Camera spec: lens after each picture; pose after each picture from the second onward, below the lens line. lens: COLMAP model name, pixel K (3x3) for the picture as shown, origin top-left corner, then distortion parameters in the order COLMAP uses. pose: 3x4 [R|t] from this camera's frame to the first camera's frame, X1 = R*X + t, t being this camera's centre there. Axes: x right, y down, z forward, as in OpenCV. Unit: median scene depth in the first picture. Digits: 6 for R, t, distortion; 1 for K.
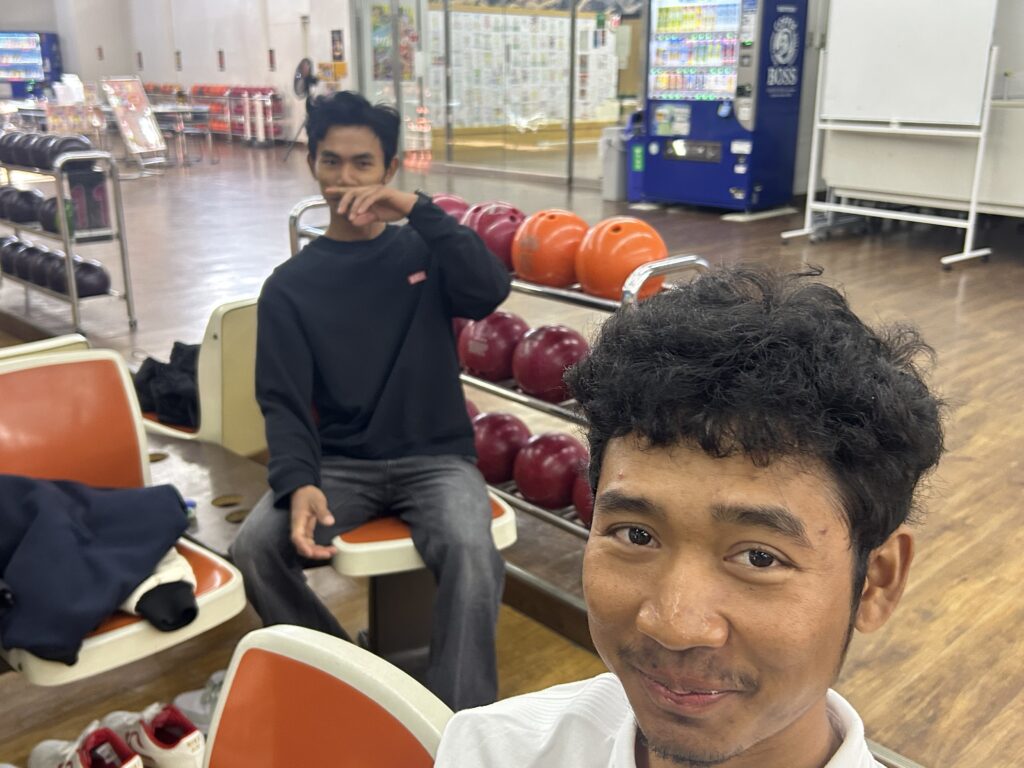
lens RADIAL K [[944.3, 0, 508.3], [0, 944.3, 380.9], [0, 0, 1]] dist [0.073236, -0.153215]
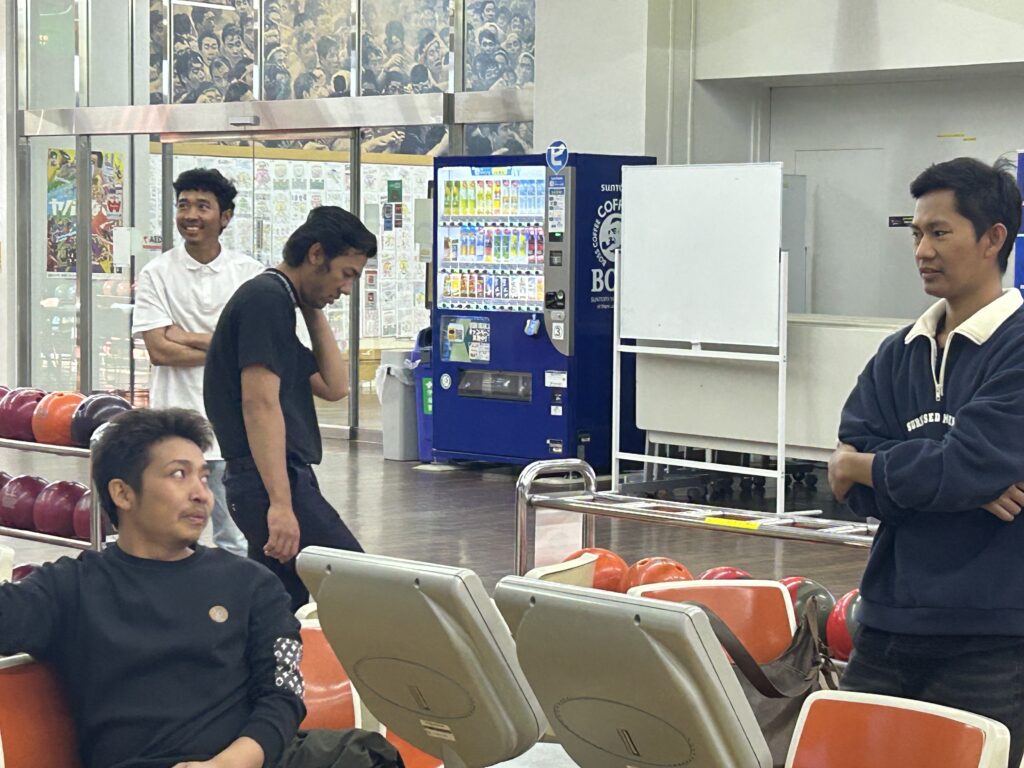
lens RADIAL K [[2585.6, 0, 509.2], [0, 2585.6, 385.4], [0, 0, 1]] dist [0.230121, 0.154640]
pose [[0.999923, 0.011787, 0.003858, 0.203627], [-0.010424, 0.967258, -0.253580, 0.224963], [-0.006721, 0.253521, 0.967307, -0.777303]]
